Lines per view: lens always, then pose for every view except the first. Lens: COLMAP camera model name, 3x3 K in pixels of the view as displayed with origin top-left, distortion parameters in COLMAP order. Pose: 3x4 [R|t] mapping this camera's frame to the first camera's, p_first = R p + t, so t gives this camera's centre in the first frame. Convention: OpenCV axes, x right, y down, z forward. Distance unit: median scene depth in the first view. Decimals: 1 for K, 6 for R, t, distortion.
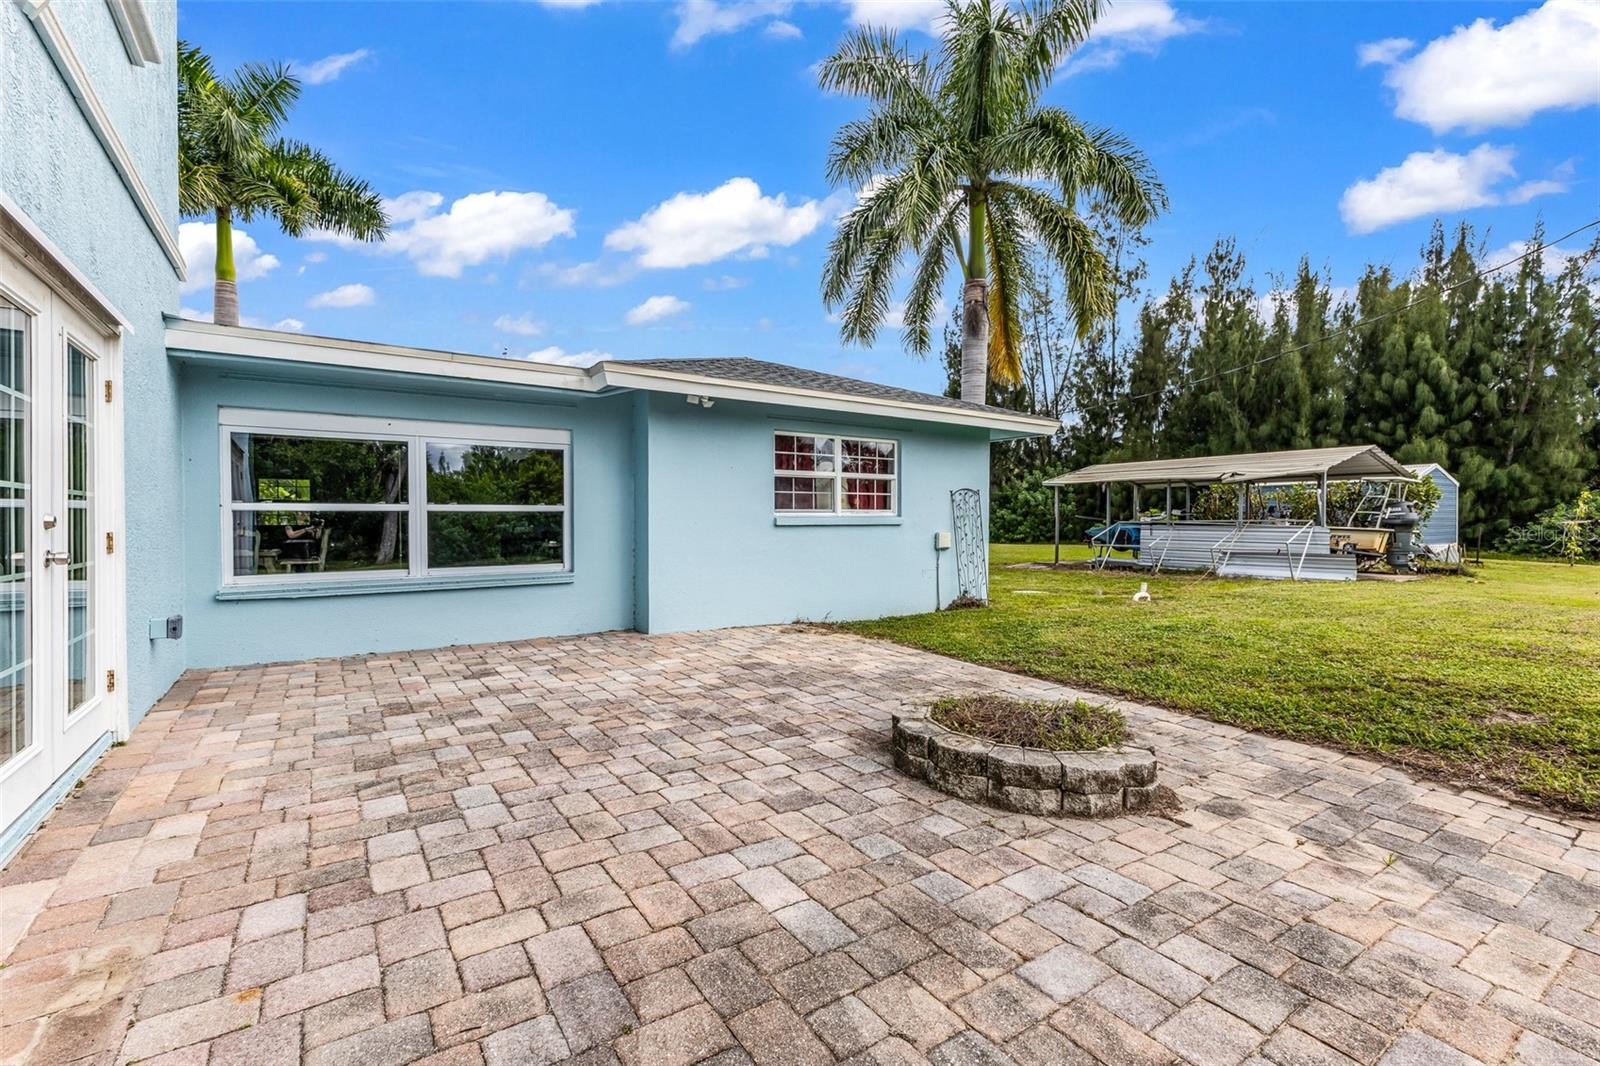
lens RADIAL K [[711.4, 0, 799.8], [0, 711.4, 530.9], [0, 0, 1]] dist [0.014492, -0.001517]
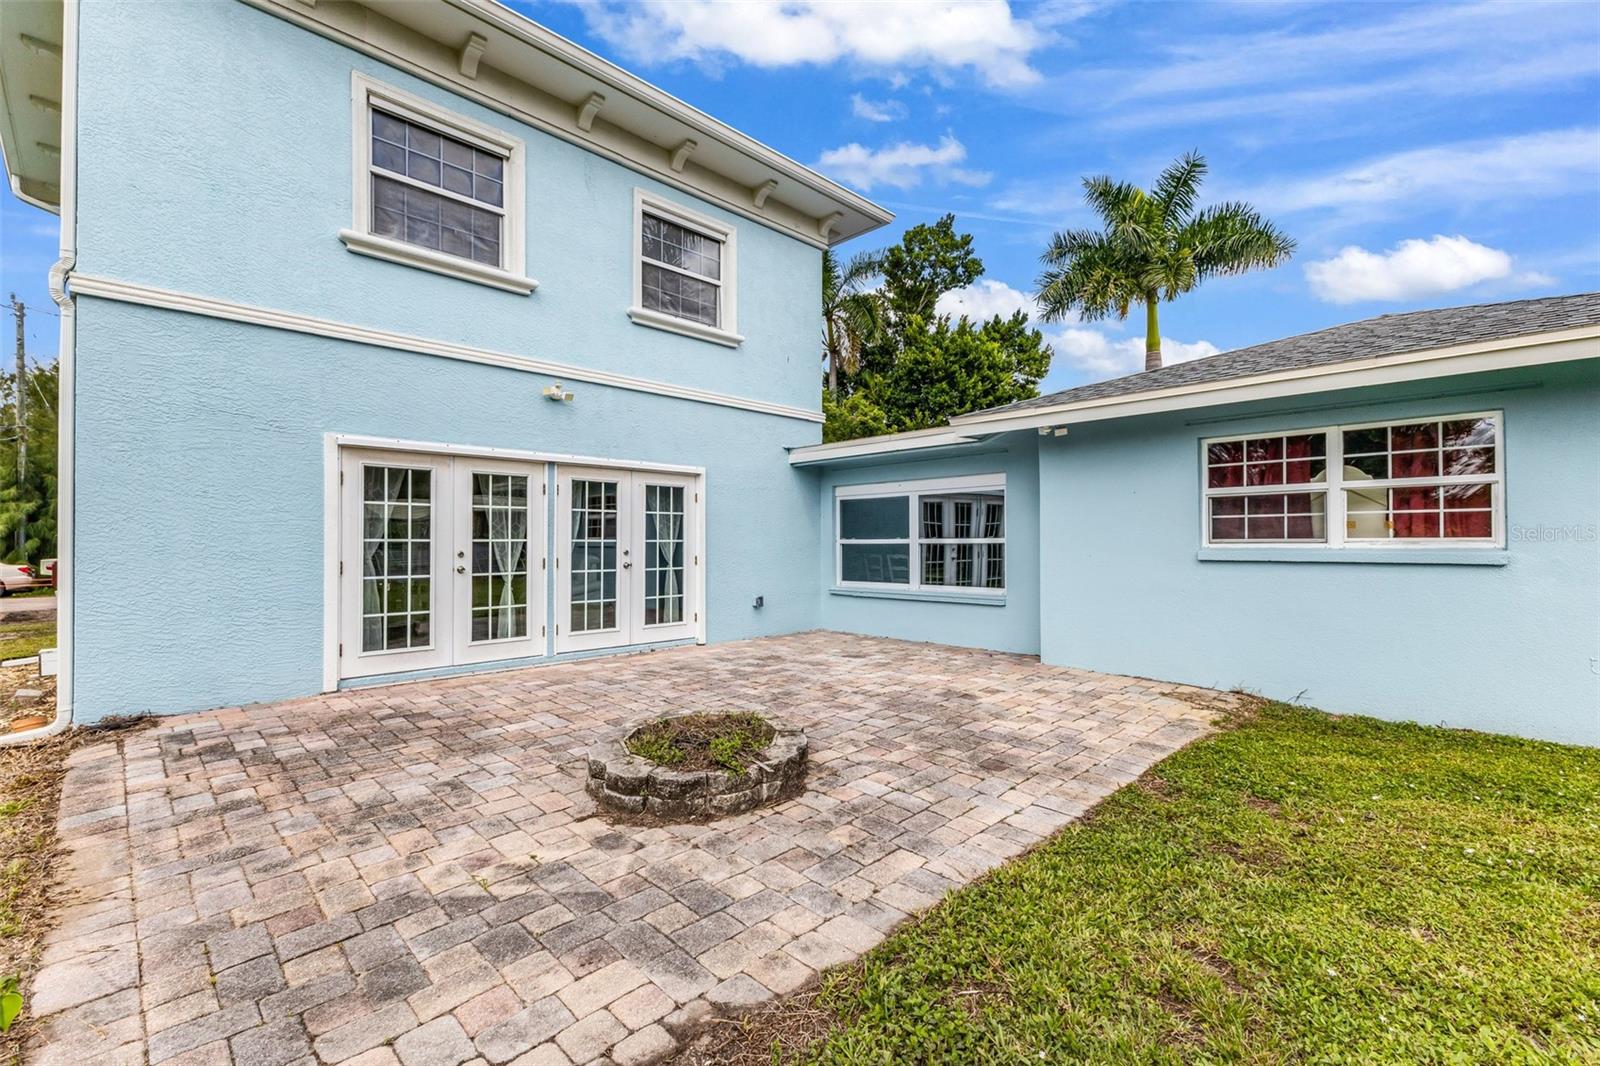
lens RADIAL K [[711.4, 0, 800.0], [0, 711.4, 533.4], [0, 0, 1]] dist [0.014492, -0.001517]
pose [[0.161405, -0.011484, -0.986821, 1.541448], [-0.013842, 0.999808, -0.013899, -0.046643], [0.986791, 0.015903, 0.161215, 1.010871]]
